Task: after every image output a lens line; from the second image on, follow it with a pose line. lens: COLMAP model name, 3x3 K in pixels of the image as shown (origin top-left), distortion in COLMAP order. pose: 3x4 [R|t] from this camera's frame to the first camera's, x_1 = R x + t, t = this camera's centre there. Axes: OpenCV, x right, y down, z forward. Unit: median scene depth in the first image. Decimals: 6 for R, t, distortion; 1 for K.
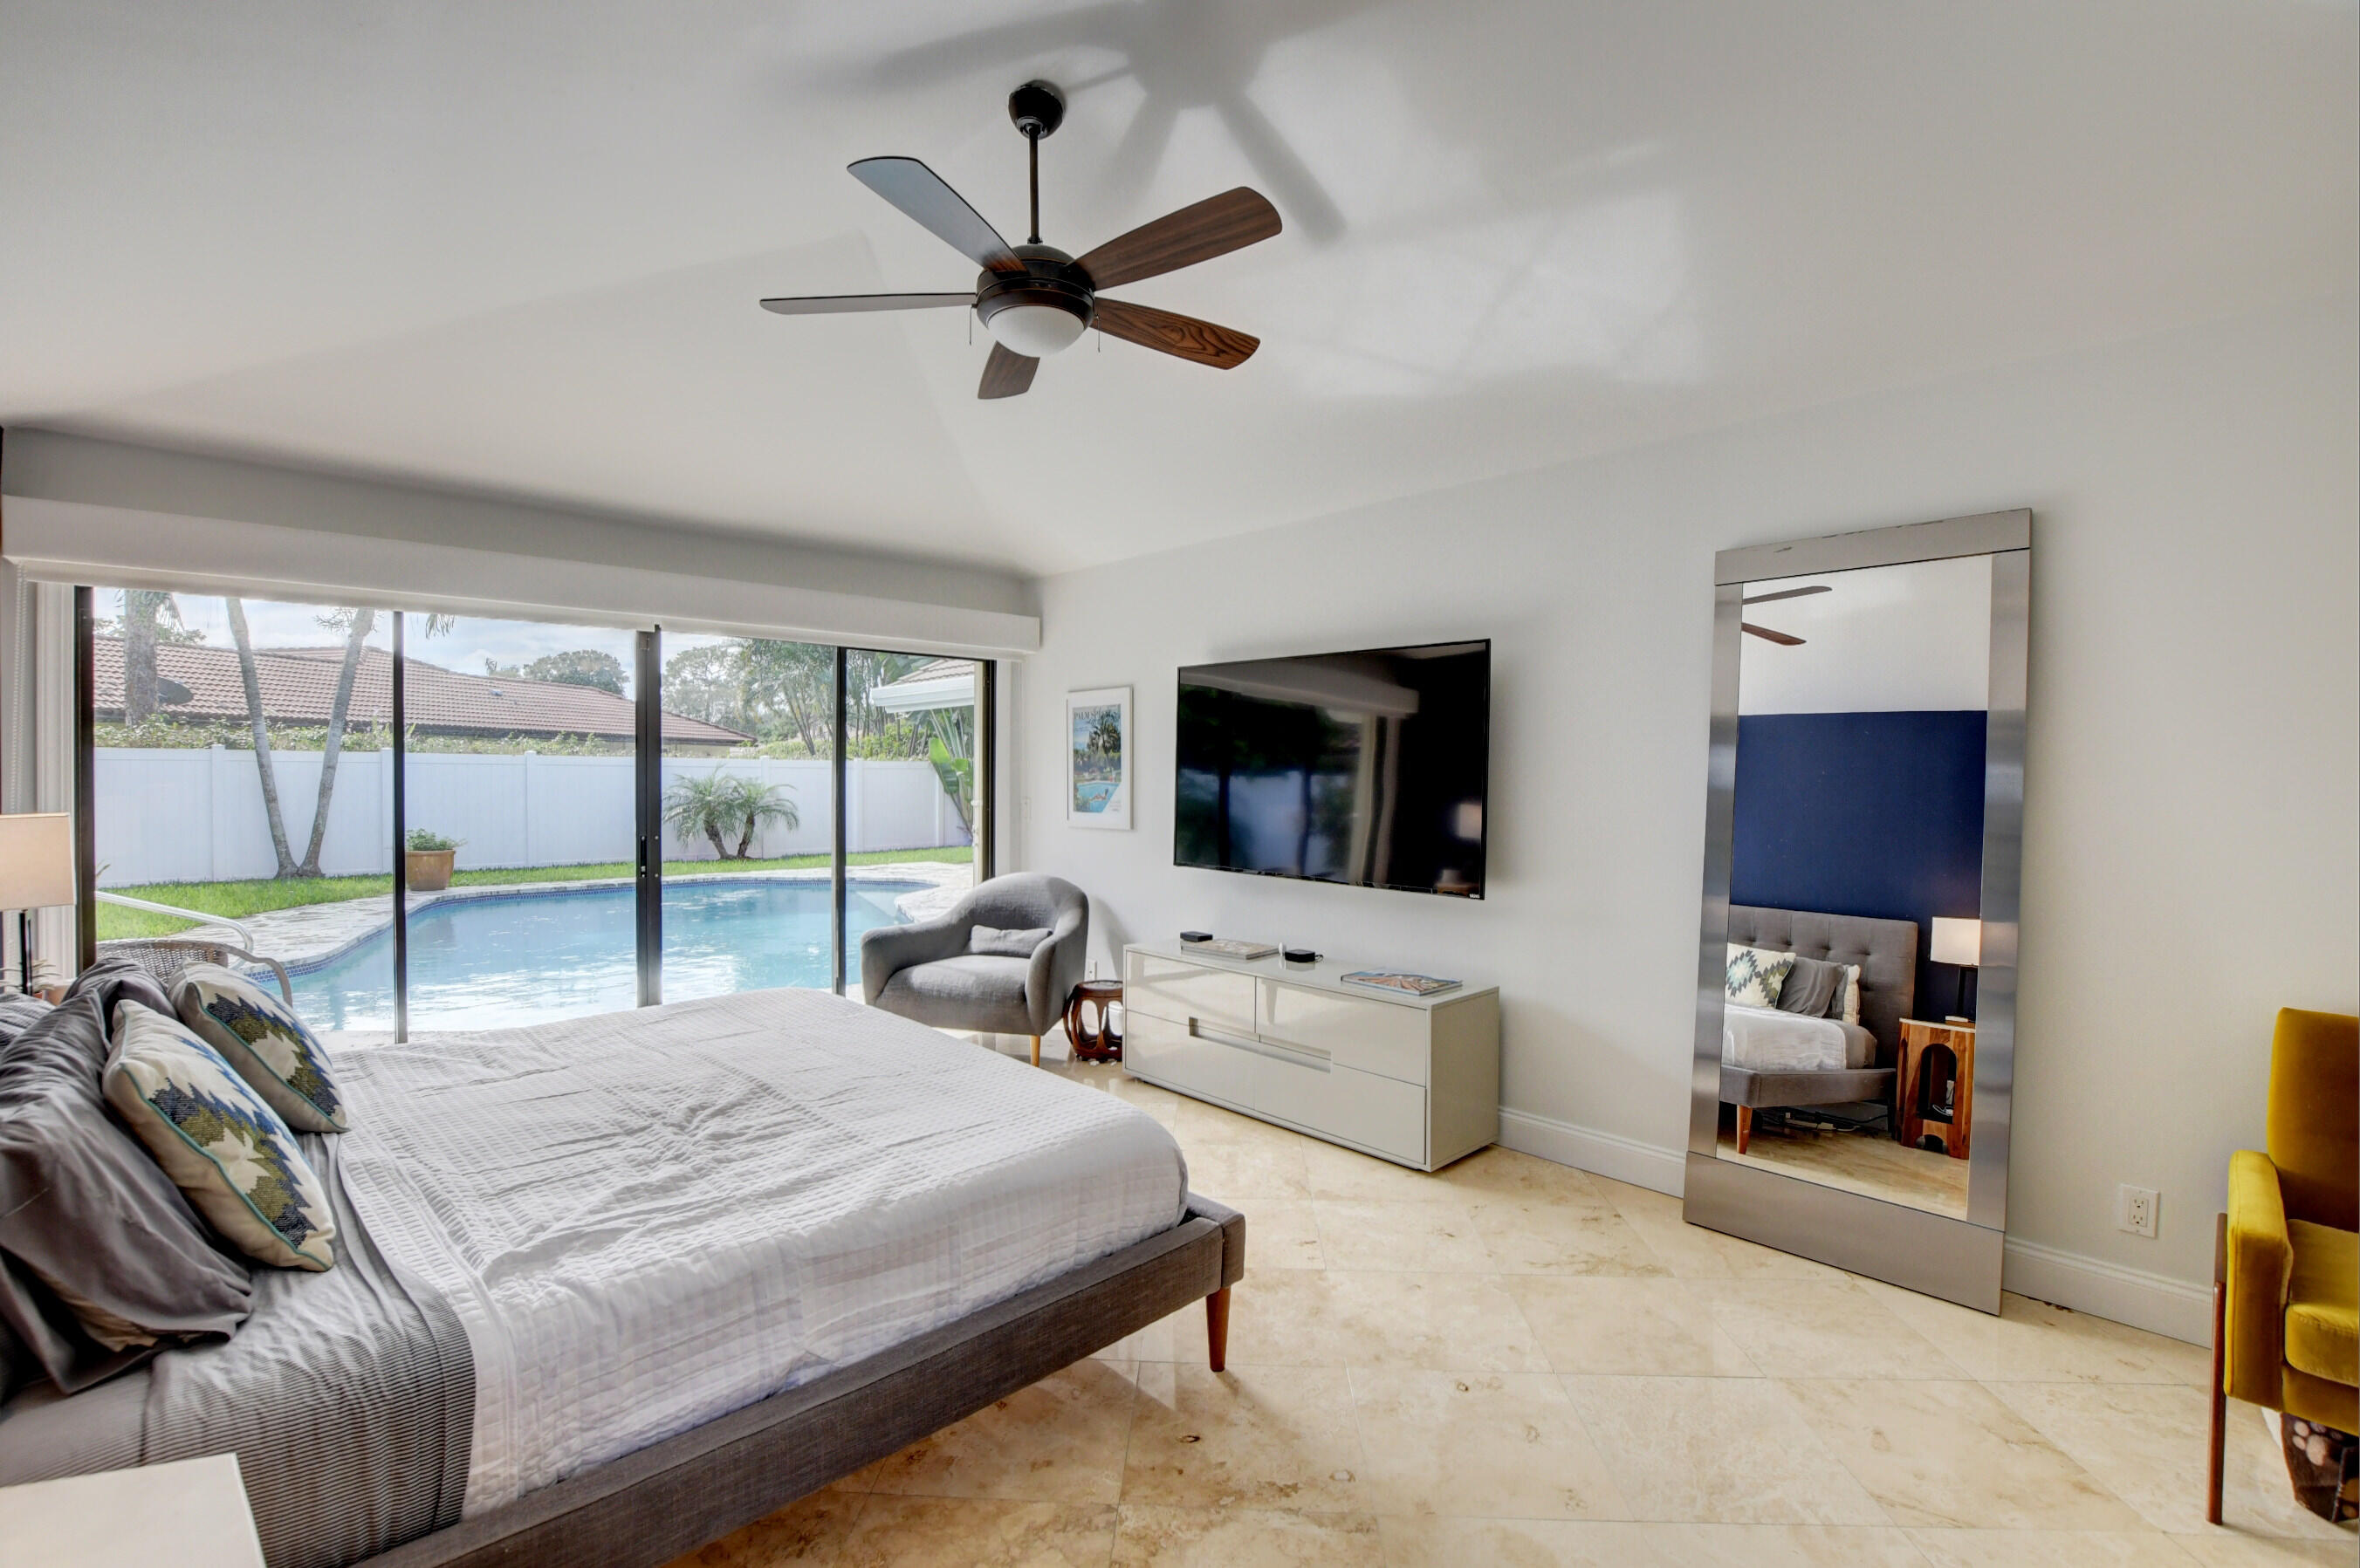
lens RADIAL K [[1045.2, 0, 1172.7], [0, 1045.2, 787.8], [0, 0, 1]] dist [-0.026508, 0.002163]
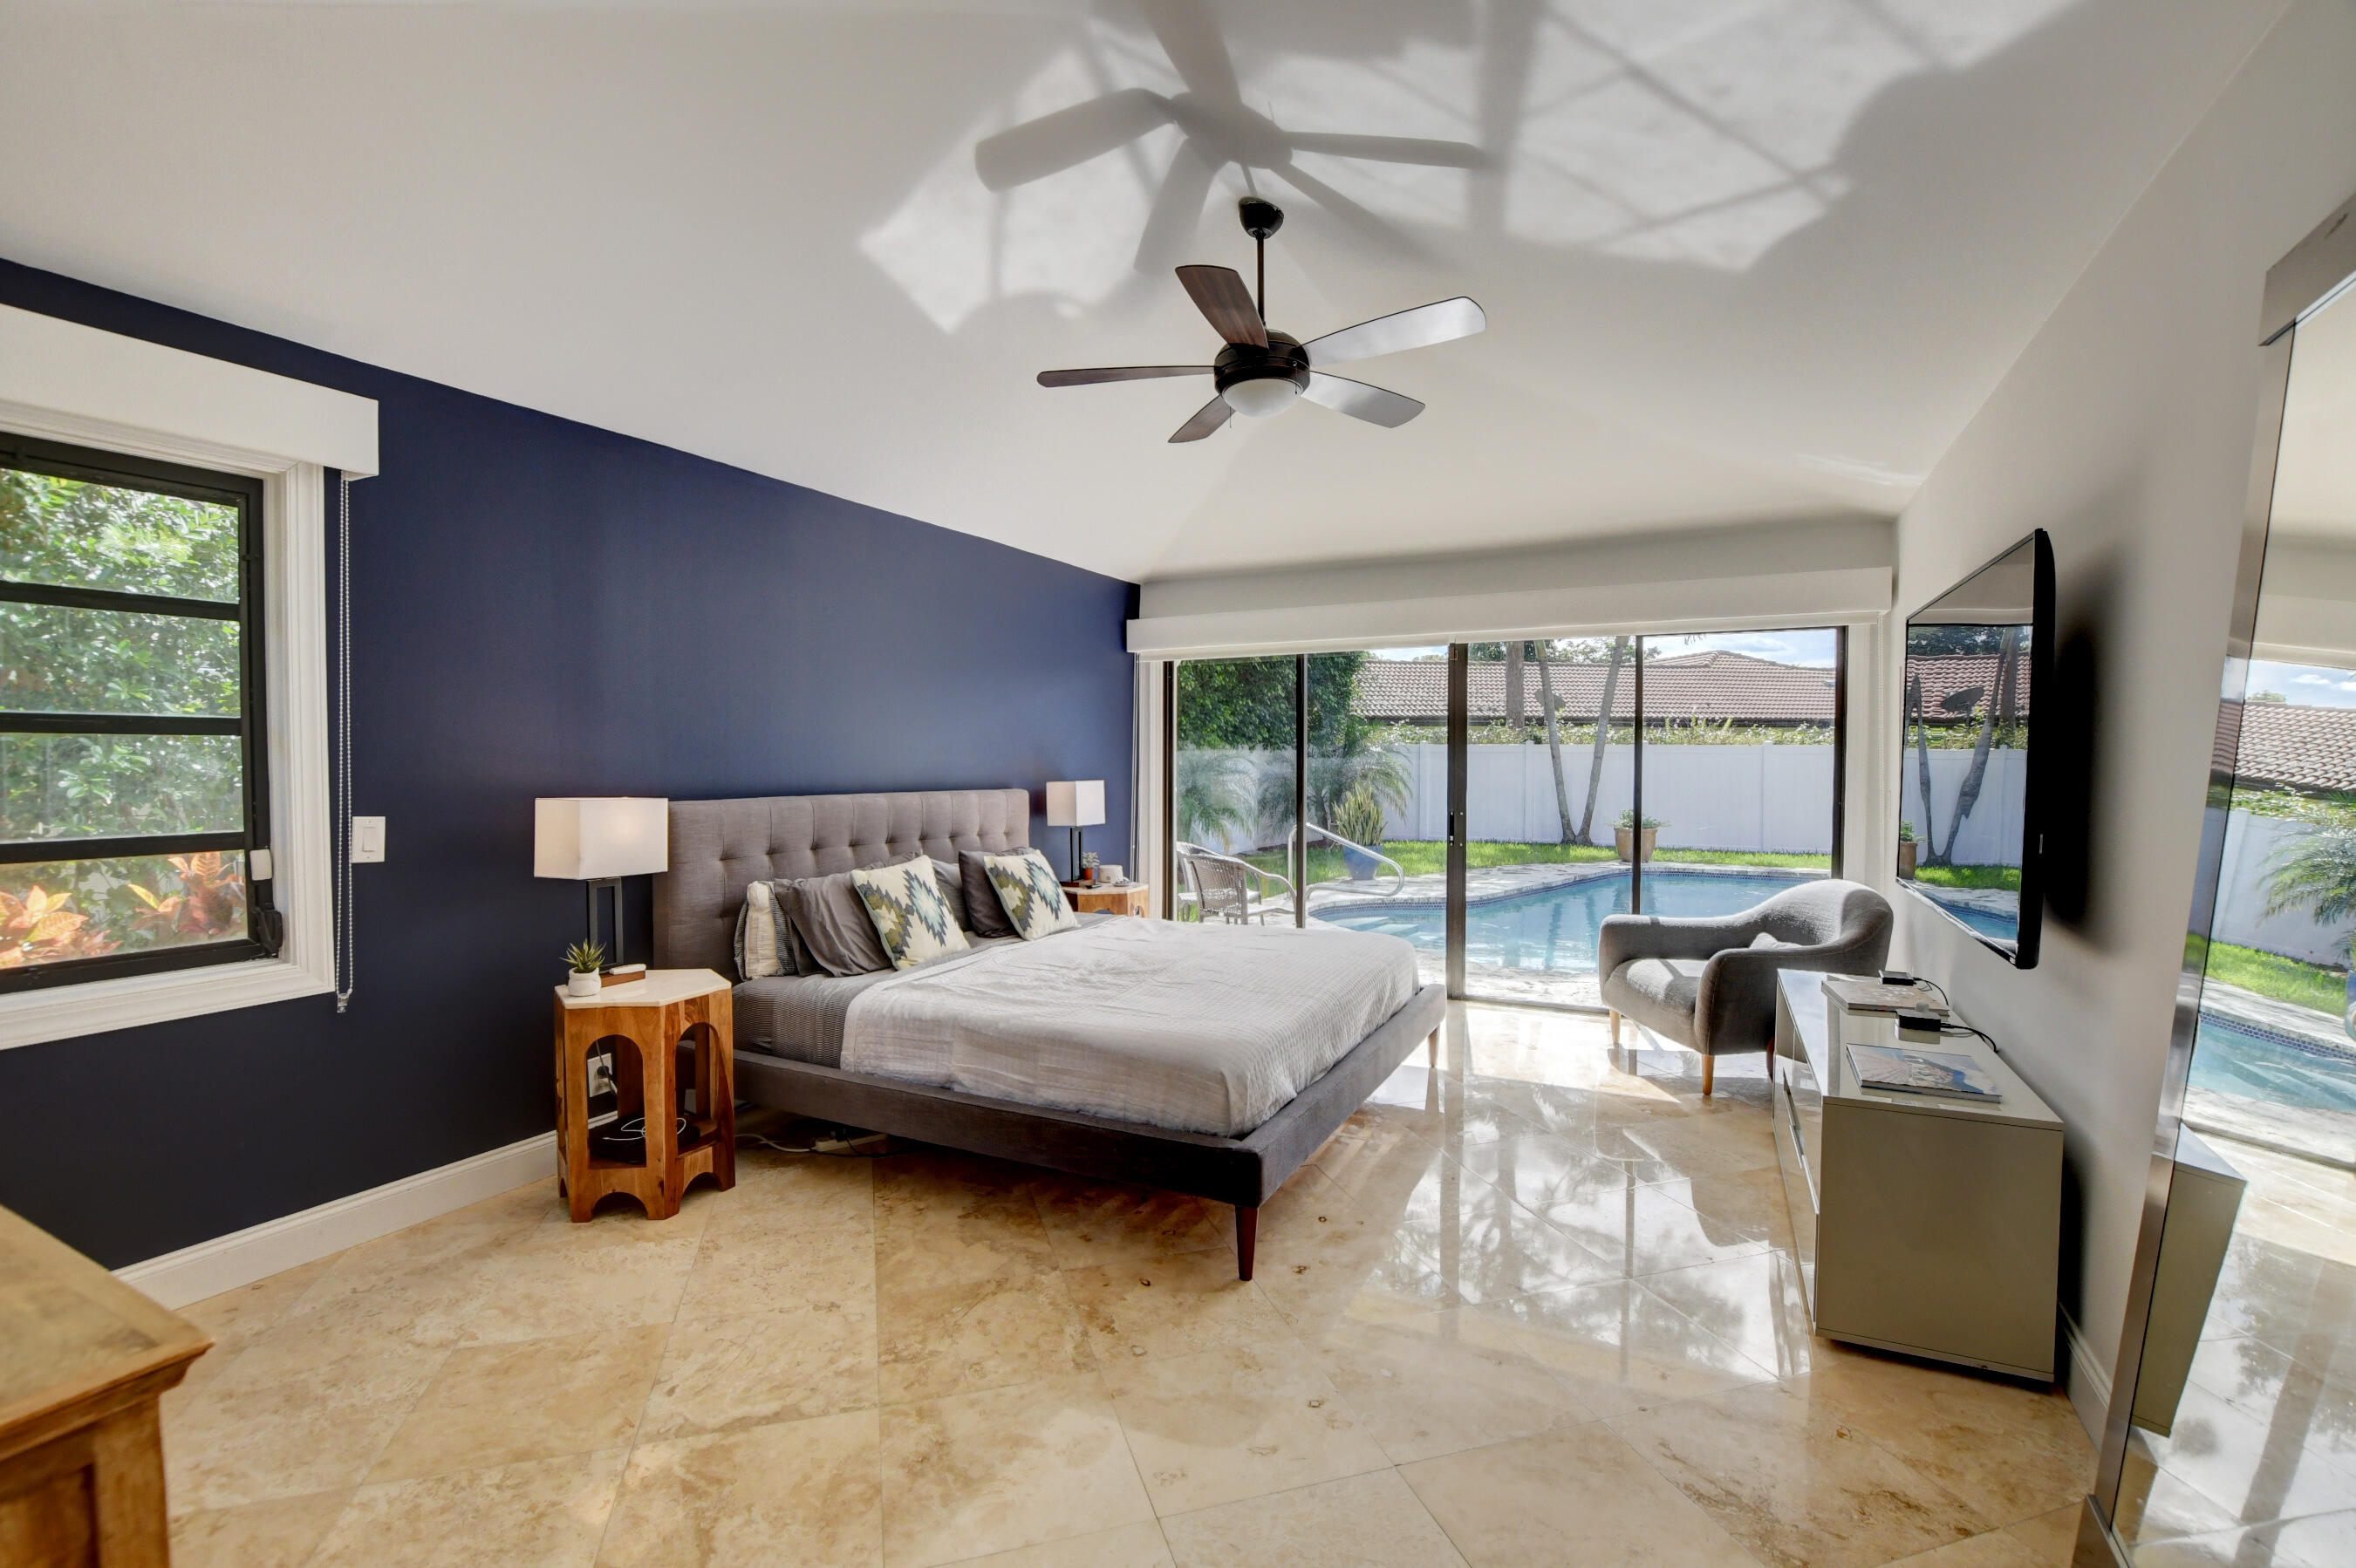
lens RADIAL K [[1043.4, 0, 1169.2], [0, 1043.4, 782.7], [0, 0, 1]] dist [-0.026508, 0.002163]
pose [[0.329408, 0.017831, -0.944019, 0.682506], [-0.012280, 0.999818, 0.014600, -0.001299], [0.944108, 0.006783, 0.329567, 0.339646]]
